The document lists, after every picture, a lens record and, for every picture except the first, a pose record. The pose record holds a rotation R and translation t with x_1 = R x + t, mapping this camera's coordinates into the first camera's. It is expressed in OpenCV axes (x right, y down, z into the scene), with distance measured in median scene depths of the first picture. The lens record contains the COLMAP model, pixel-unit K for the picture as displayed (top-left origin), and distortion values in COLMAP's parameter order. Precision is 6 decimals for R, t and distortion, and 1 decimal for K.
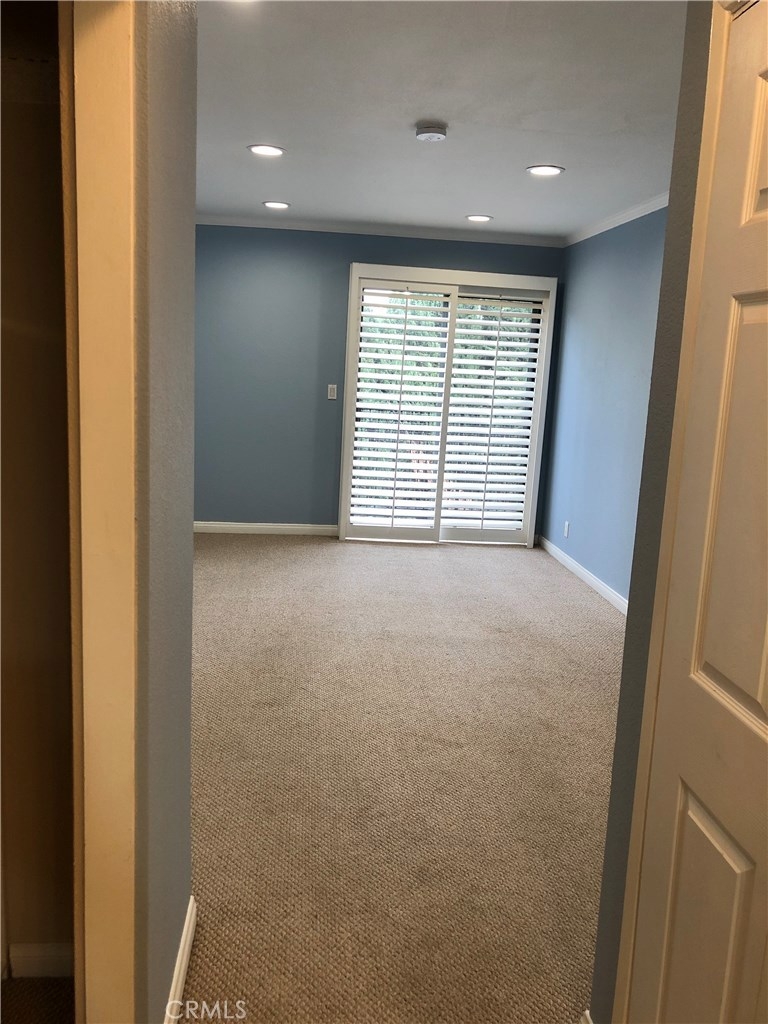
lens RADIAL K [[828.3, 0, 377.3], [0, 828.3, 507.3], [0, 0, 1]] dist [0.080184, -0.100552]
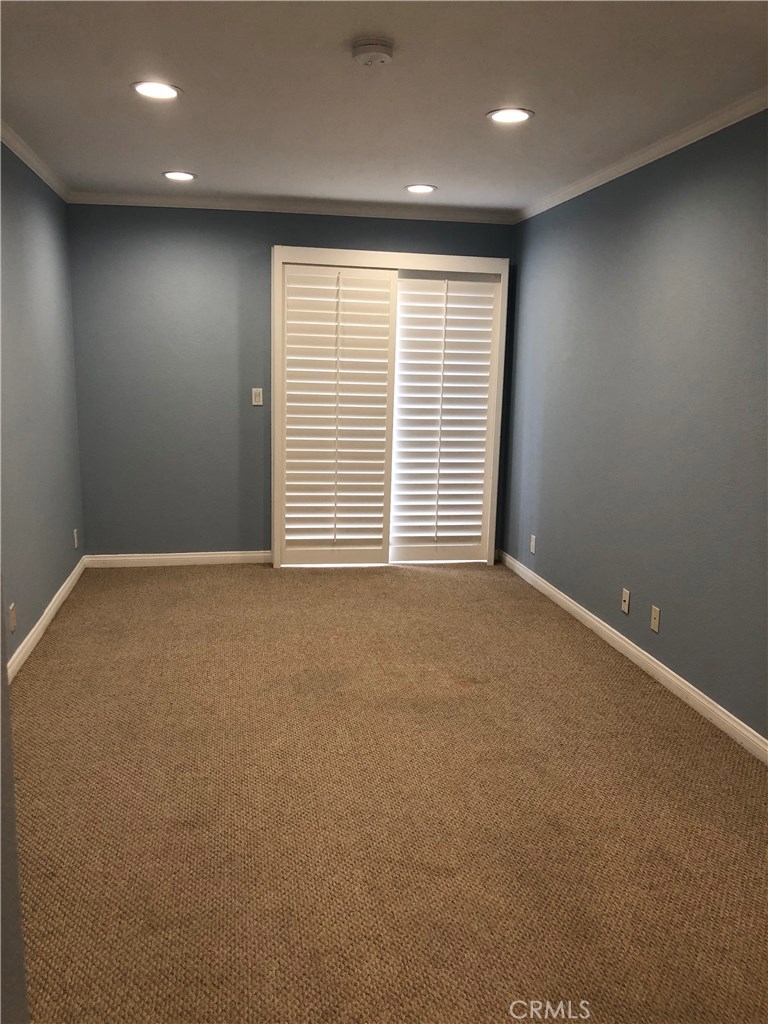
lens RADIAL K [[828.3, 0, 377.3], [0, 828.3, 507.3], [0, 0, 1]] dist [0.080184, -0.100552]
pose [[0.995580, -0.045241, 0.082304, -0.009934], [0.044998, 0.998976, 0.004801, -0.034820], [-0.082437, -0.001076, 0.996596, 0.199813]]
